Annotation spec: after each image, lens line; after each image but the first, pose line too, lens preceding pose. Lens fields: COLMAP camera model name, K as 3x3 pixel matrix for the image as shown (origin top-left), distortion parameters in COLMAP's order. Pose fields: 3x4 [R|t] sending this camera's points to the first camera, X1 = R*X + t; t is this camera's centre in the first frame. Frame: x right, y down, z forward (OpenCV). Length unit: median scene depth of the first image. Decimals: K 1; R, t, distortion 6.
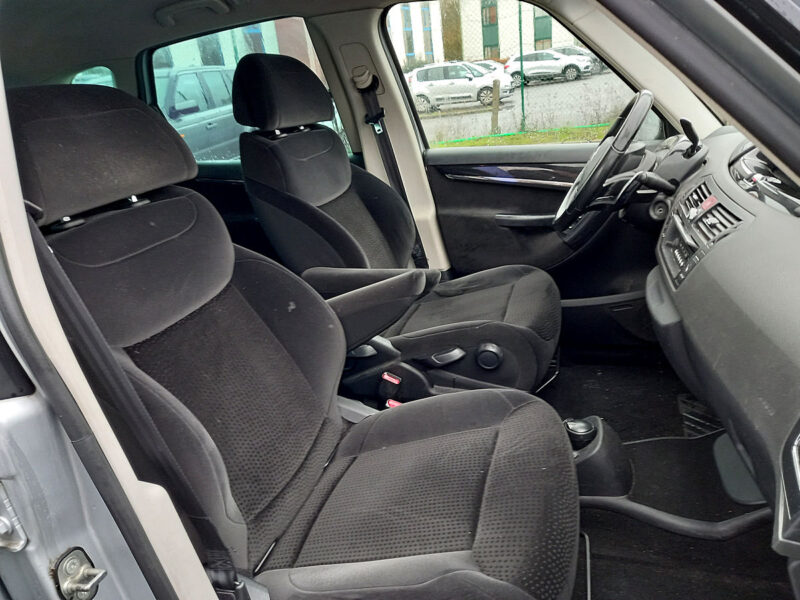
lens RADIAL K [[573.9, 0, 404.5], [0, 573.9, 299.4], [0, 0, 1]] dist [0.077074, -0.068168]
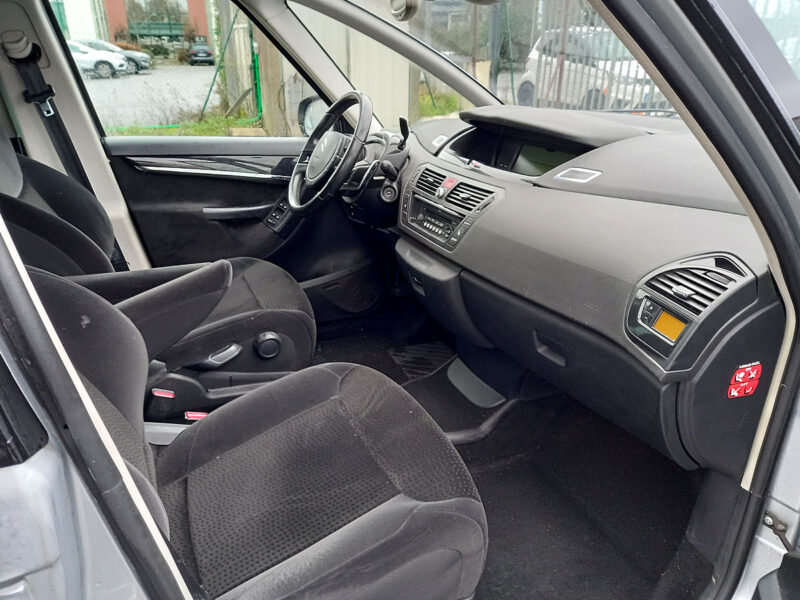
lens RADIAL K [[573.9, 0, 404.5], [0, 573.9, 299.4], [0, 0, 1]] dist [0.077074, -0.068168]
pose [[0.758376, -0.148068, 0.634777, -0.265910], [0.151971, 0.987184, 0.048709, 0.007645], [-0.633854, 0.059528, 0.771159, 0.064197]]
